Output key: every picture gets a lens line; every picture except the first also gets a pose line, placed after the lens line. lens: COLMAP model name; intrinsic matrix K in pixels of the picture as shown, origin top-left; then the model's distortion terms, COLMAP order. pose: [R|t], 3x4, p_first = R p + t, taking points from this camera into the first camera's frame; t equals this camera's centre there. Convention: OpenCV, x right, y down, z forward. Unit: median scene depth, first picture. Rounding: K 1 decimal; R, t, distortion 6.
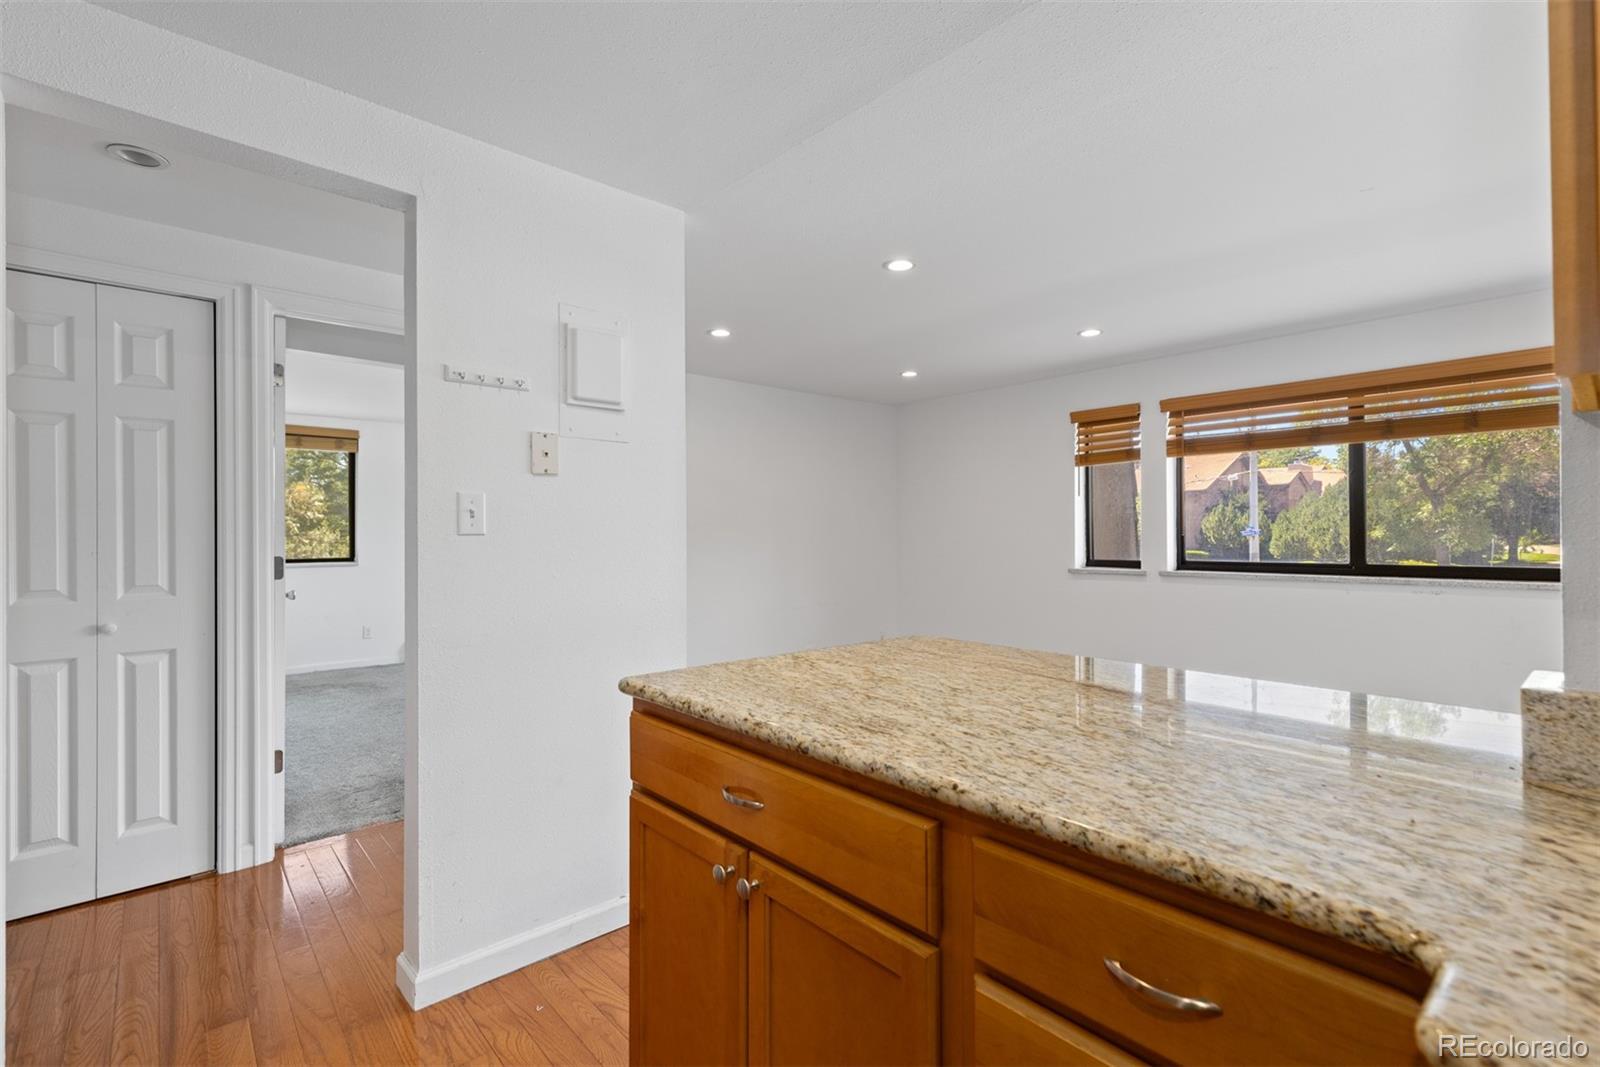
lens RADIAL K [[729.4, 0, 797.7], [0, 729.4, 532.8], [0, 0, 1]] dist [0.011520, -0.004392]
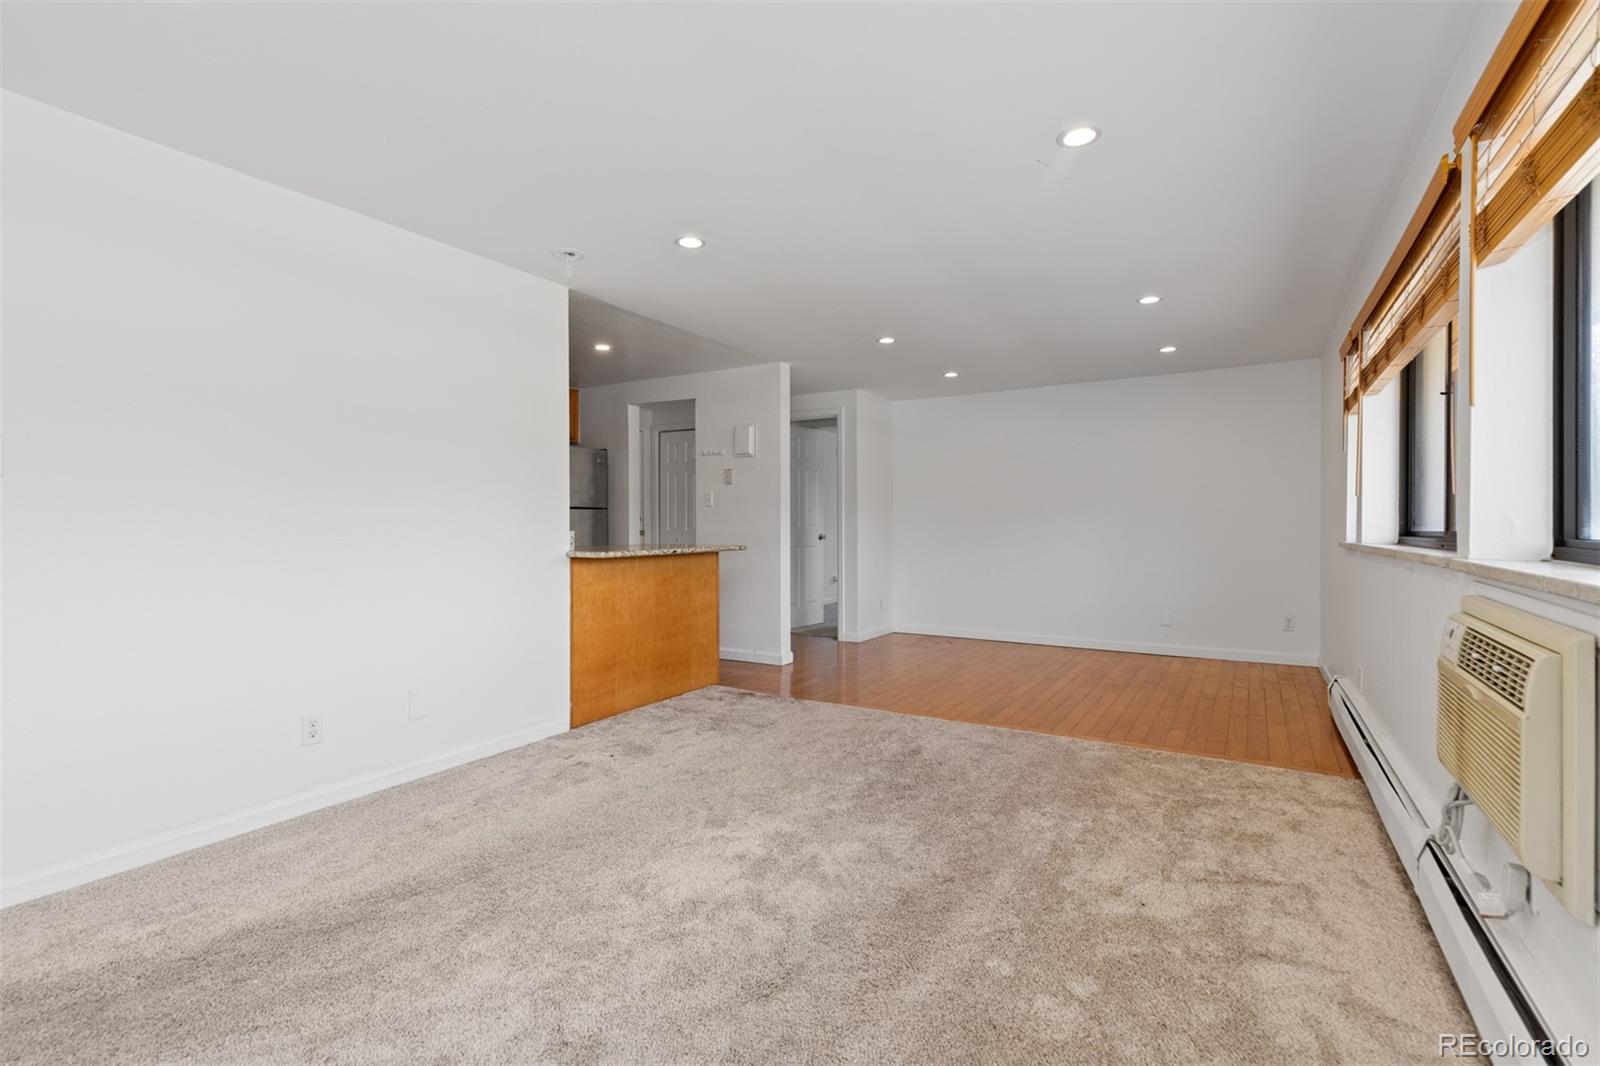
lens RADIAL K [[729.4, 0, 800.0], [0, 729.4, 531.2], [0, 0, 1]] dist [0.011520, -0.004392]
pose [[0.290078, 0.011163, -0.956938, 1.222340], [0.000736, 0.999929, 0.011887, 0.034137], [0.957003, -0.004153, 0.290049, 0.240704]]
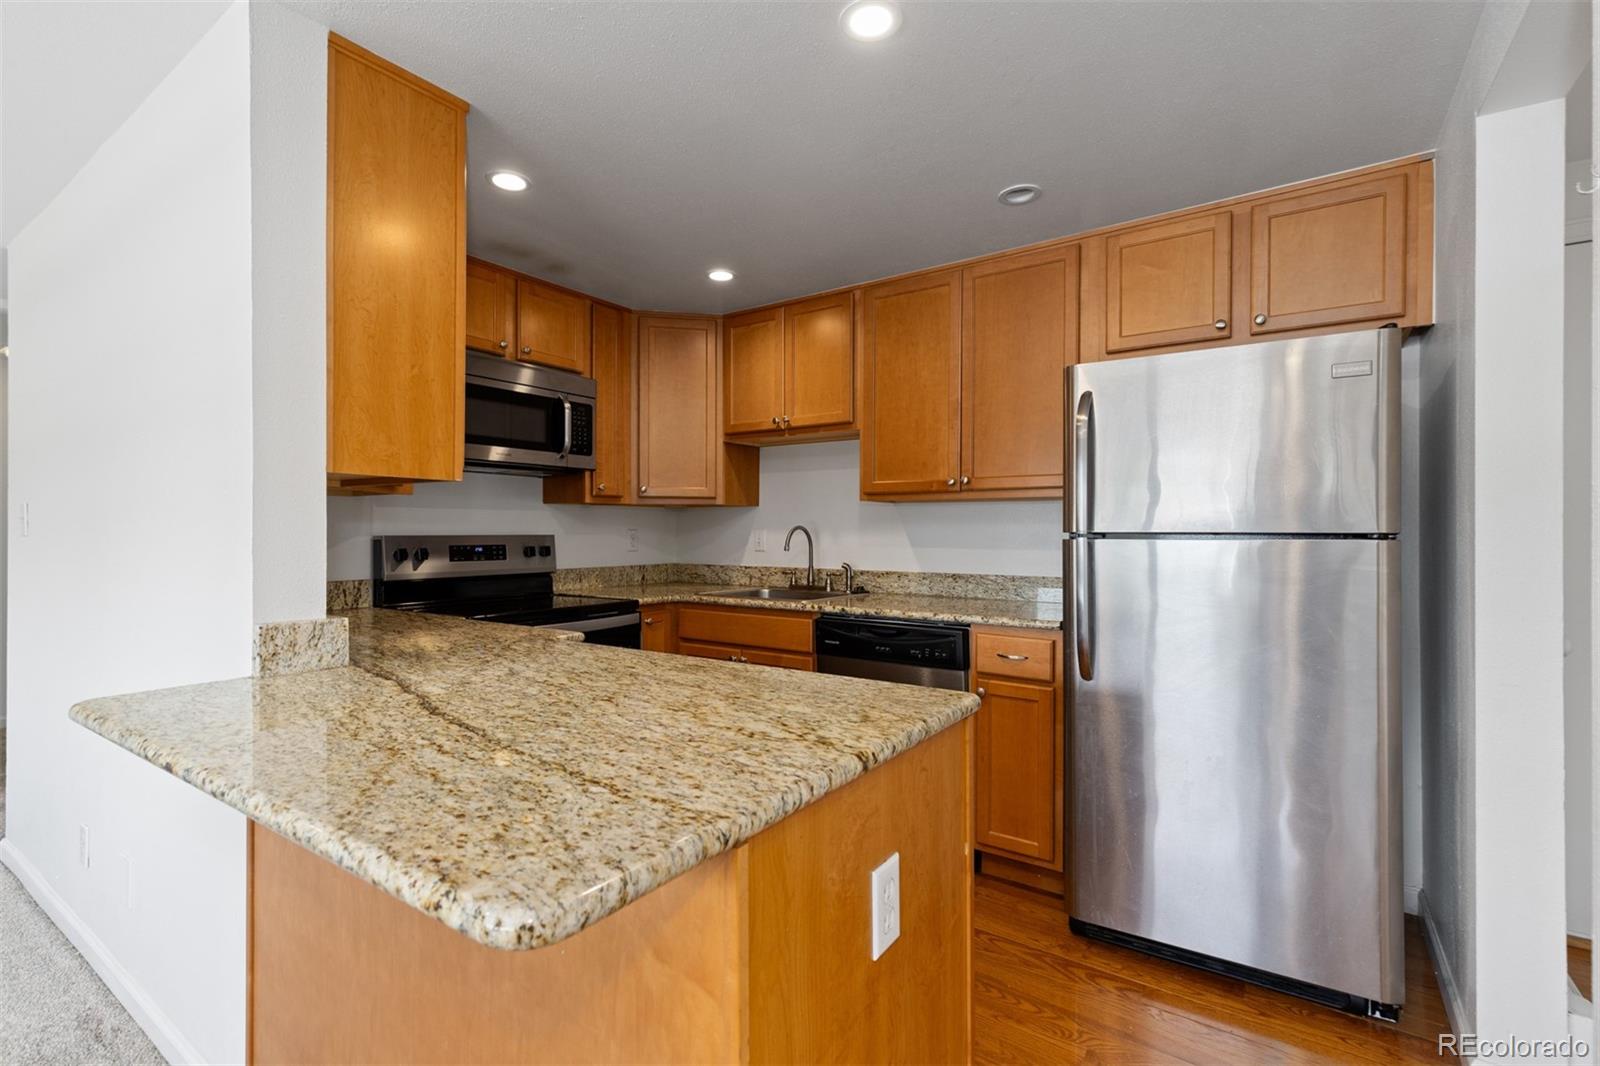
lens RADIAL K [[729.4, 0, 791.3], [0, 729.4, 531.0], [0, 0, 1]] dist [0.011520, -0.004392]
pose [[-0.973934, 0.005250, -0.226769, 0.064285], [0.005199, 0.999986, 0.000822, -0.000122], [0.226771, -0.000379, -0.973948, 0.642193]]
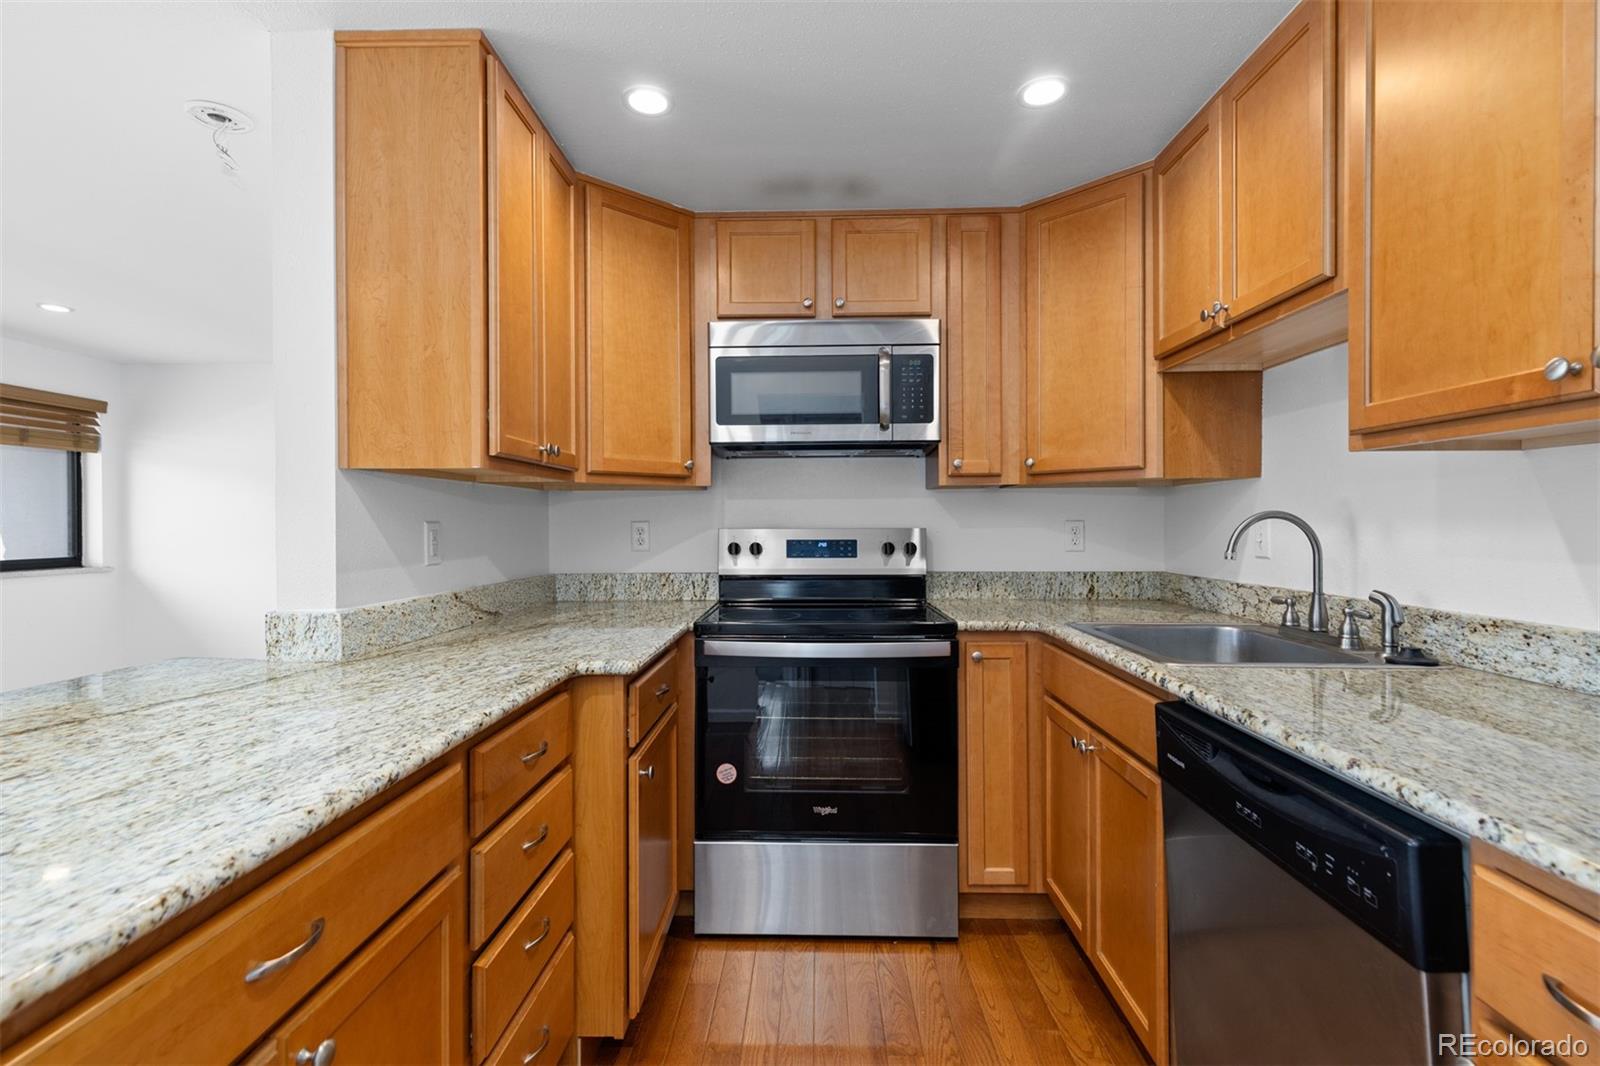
lens RADIAL K [[729.4, 0, 789.6], [0, 729.4, 524.8], [0, 0, 1]] dist [0.011520, -0.004392]
pose [[-0.722874, 0.008306, 0.690930, -0.231213], [0.008581, 0.999959, -0.003043, 0.001565], [-0.690926, 0.003729, -0.722915, 0.326758]]
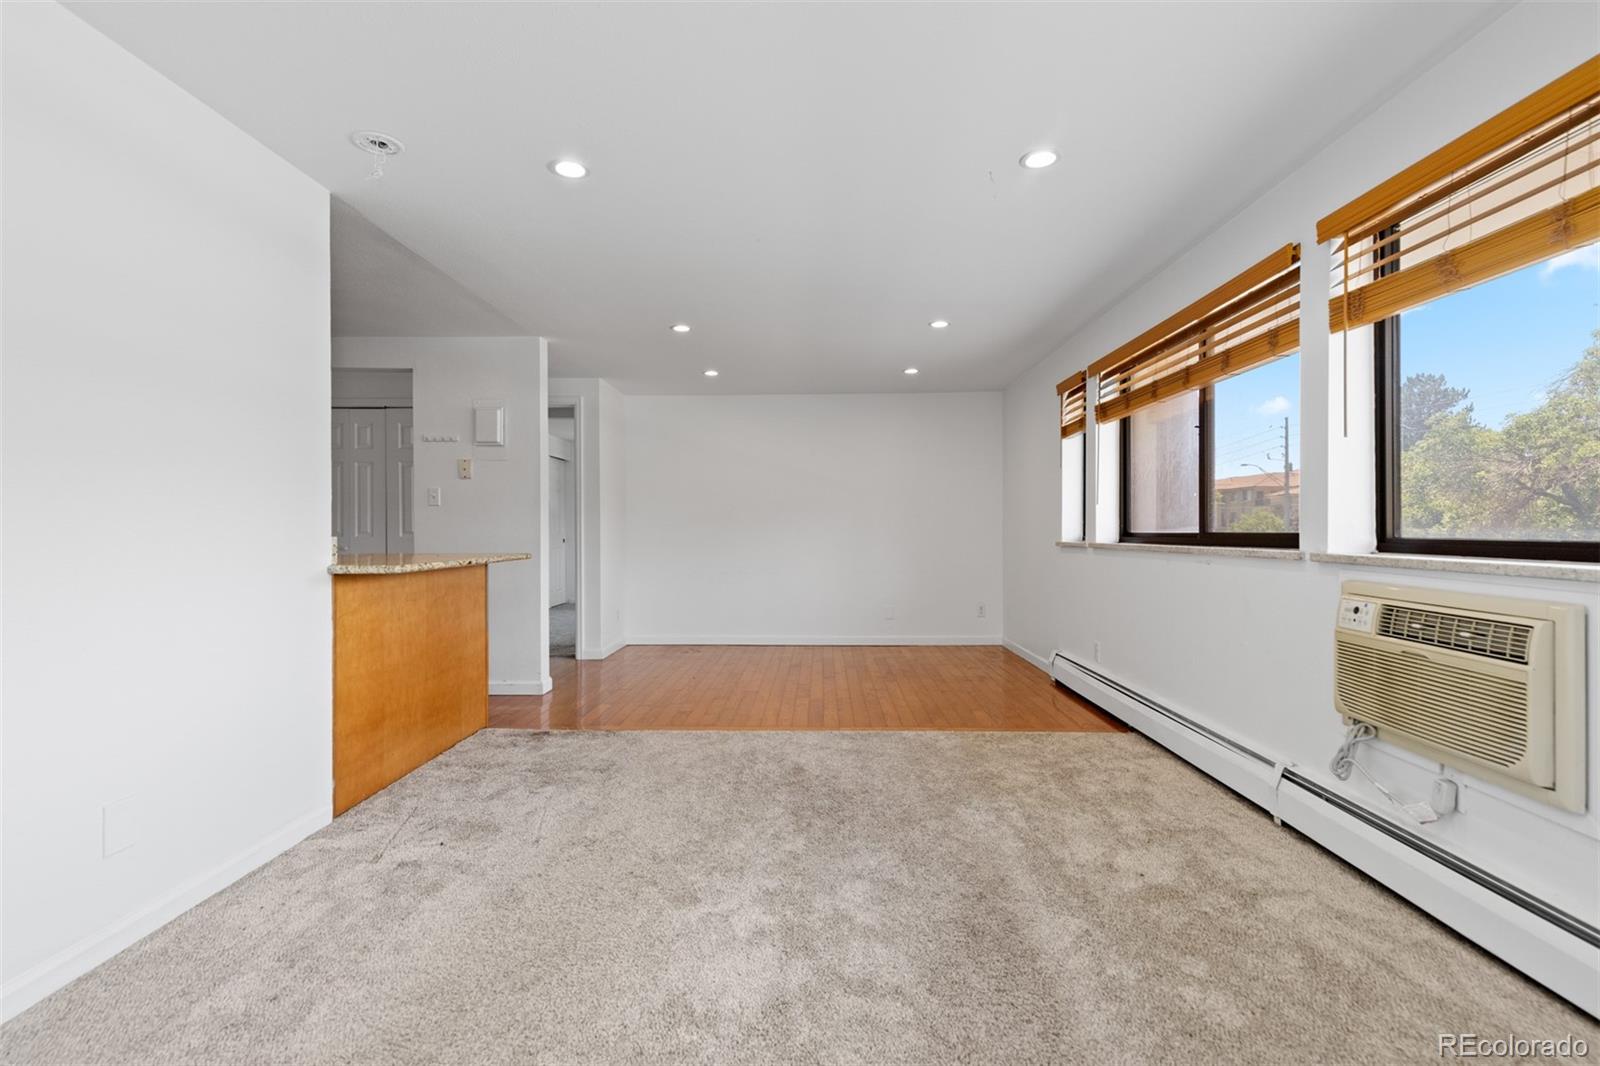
lens RADIAL K [[729.4, 0, 798.1], [0, 729.4, 532.5], [0, 0, 1]] dist [0.011520, -0.004392]
pose [[0.729394, 0.005773, -0.684069, 0.999406], [-0.000480, 0.999968, 0.007927, 0.035336], [0.684094, -0.005454, 0.729374, 0.035493]]
